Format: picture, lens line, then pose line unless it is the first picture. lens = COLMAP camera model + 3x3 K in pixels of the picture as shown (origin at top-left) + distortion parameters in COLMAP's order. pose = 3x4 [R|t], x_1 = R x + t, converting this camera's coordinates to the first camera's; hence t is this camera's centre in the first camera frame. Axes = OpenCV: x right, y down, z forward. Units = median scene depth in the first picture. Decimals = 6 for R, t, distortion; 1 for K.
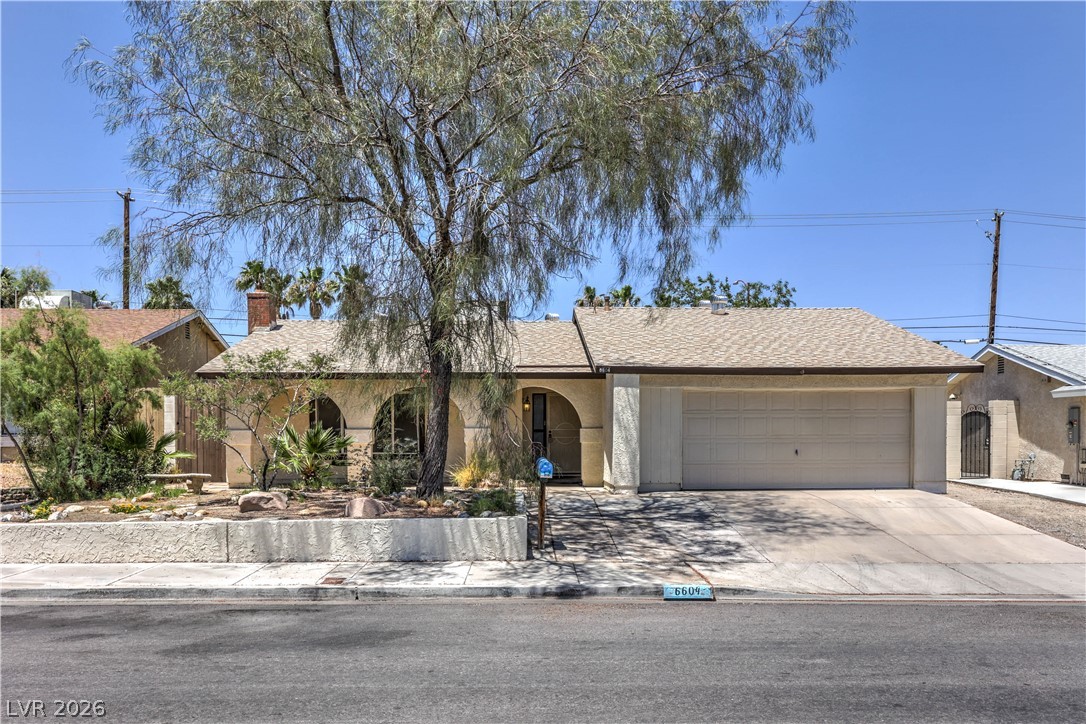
lens RADIAL K [[838.9, 0, 538.6], [0, 838.9, 418.0], [0, 0, 1]] dist [0.023087, 0.002721]
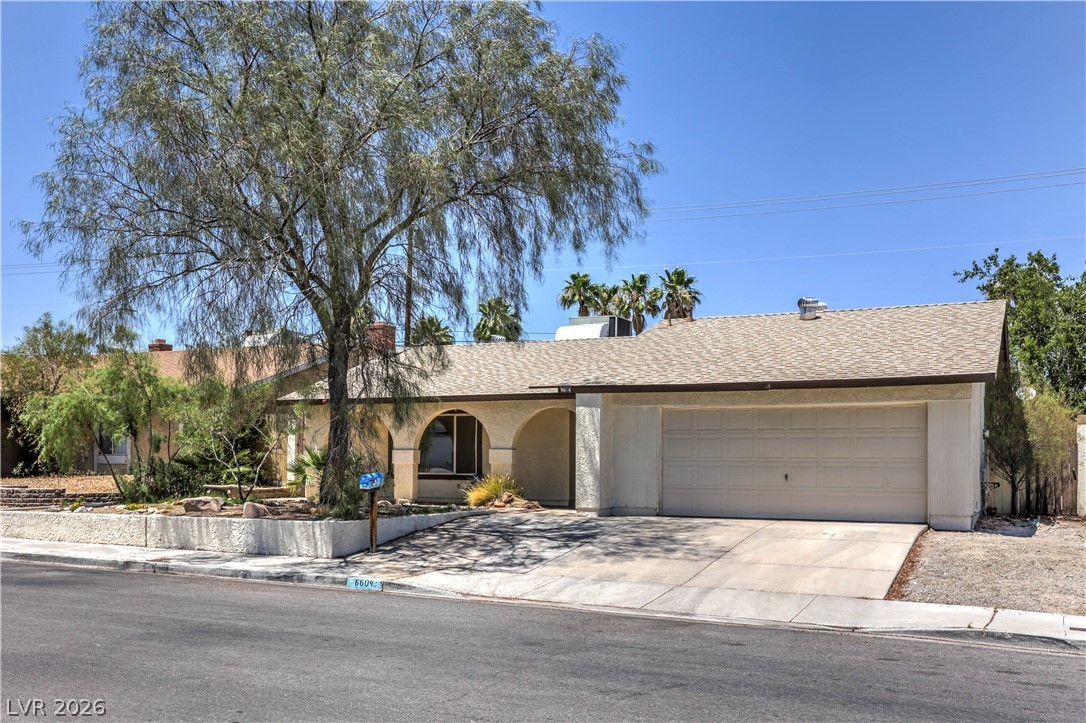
lens RADIAL K [[1058.2, 0, 543.2], [0, 1058.2, 360.7], [0, 0, 1]] dist [0.019058, 0.000000]
pose [[0.872731, -0.038652, -0.486669, 0.637184], [0.000019, 0.996864, -0.079139, 0.007178], [0.488202, 0.069058, 0.869994, -0.107876]]
